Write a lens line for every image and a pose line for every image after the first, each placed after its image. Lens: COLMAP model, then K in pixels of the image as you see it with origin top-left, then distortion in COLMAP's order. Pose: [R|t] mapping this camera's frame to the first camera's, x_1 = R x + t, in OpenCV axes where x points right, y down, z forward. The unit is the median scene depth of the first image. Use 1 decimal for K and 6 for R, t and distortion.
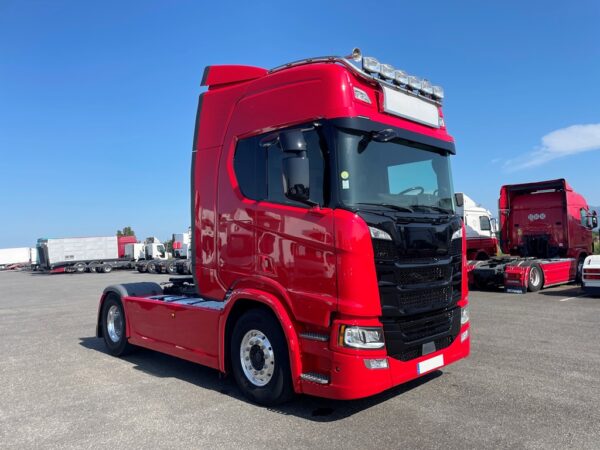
lens RADIAL K [[456.3, 0, 299.0], [0, 456.3, 224.7], [0, 0, 1]] dist [0.049606, -0.016465]
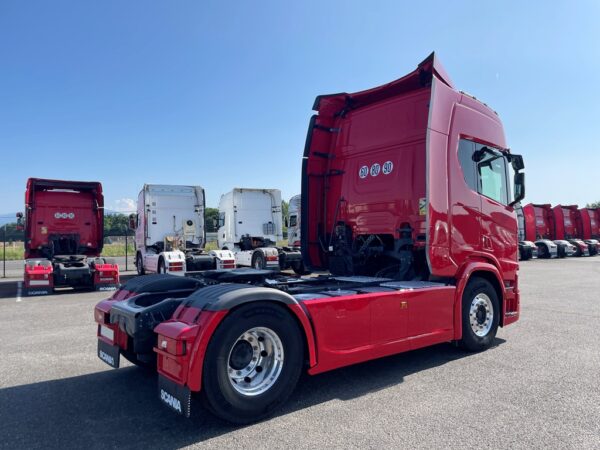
lens RADIAL K [[456.3, 0, 313.6], [0, 456.3, 226.3], [0, 0, 1]] dist [0.049606, -0.016465]
pose [[0.092707, 0.056831, 0.994070, -1.250268], [-0.039790, 0.997784, -0.053333, 0.112514], [-0.994898, -0.034610, 0.094763, 1.179296]]
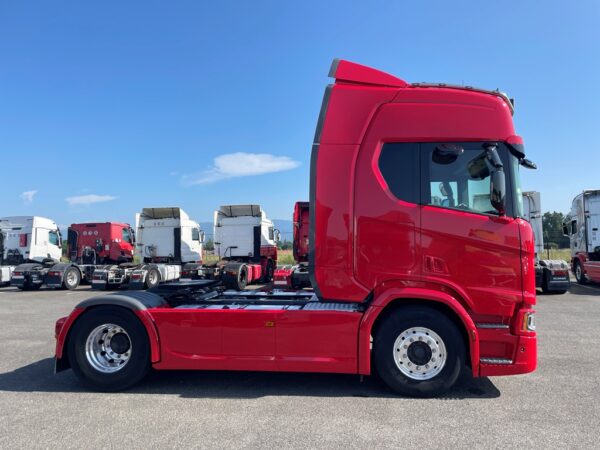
lens RADIAL K [[456.3, 0, 303.1], [0, 456.3, 226.6], [0, 0, 1]] dist [0.049606, -0.016465]
pose [[0.775406, 0.054925, 0.629070, -0.851808], [-0.046408, 0.998473, -0.029973, 0.037771], [-0.629756, -0.005953, 0.776770, 0.304017]]
